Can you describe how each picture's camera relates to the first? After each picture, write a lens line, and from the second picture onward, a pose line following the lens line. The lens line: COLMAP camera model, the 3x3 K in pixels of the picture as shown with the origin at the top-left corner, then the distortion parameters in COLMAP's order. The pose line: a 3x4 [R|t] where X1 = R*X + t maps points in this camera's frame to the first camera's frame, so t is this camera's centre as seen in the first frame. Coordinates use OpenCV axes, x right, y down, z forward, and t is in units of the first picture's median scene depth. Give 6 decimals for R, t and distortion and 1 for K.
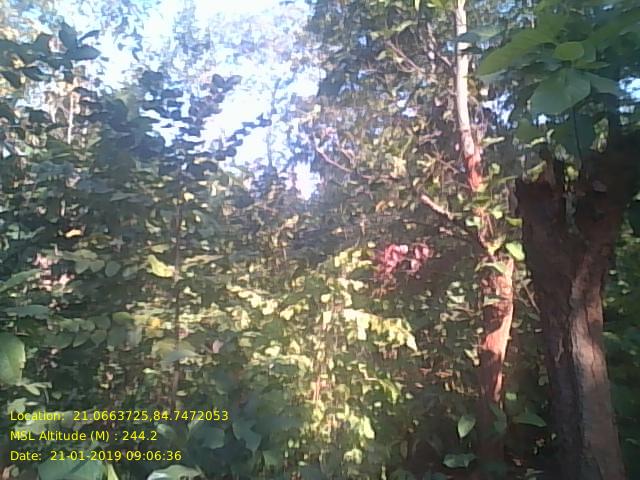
lens RADIAL K [[512.8, 0, 324.8], [0, 512.8, 240.0], [0, 0, 1]] dist [0.092515, -0.197669]
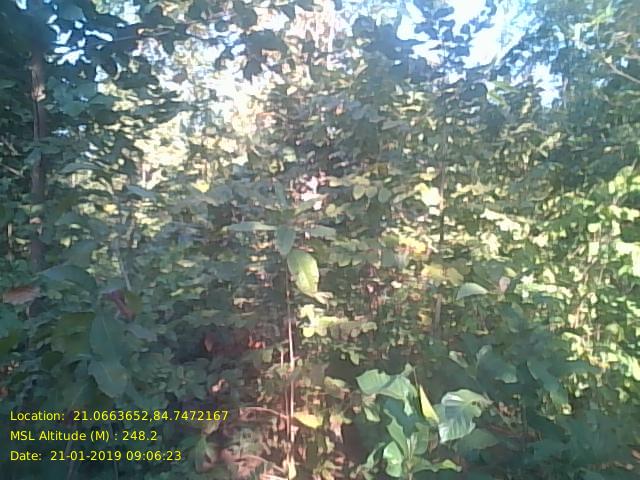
lens RADIAL K [[512.8, 0, 324.8], [0, 512.8, 240.0], [0, 0, 1]] dist [0.092515, -0.197669]
pose [[0.912996, 0.059938, -0.403542, -0.059204], [0.009201, 0.985872, 0.167248, -0.021320], [0.407866, -0.156410, 0.899545, -0.012340]]
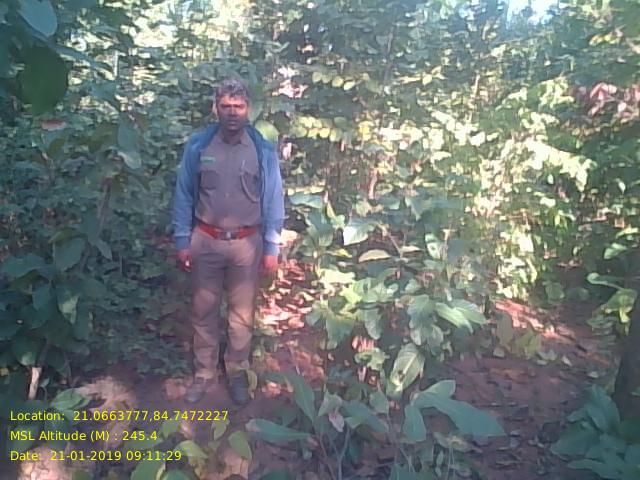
lens RADIAL K [[512.8, 0, 324.8], [0, 512.8, 240.0], [0, 0, 1]] dist [0.092515, -0.197669]
pose [[0.915124, 0.195484, -0.352612, 0.068844], [-0.071313, 0.939283, 0.335650, -0.003757], [0.396816, -0.282016, 0.873501, -0.182591]]
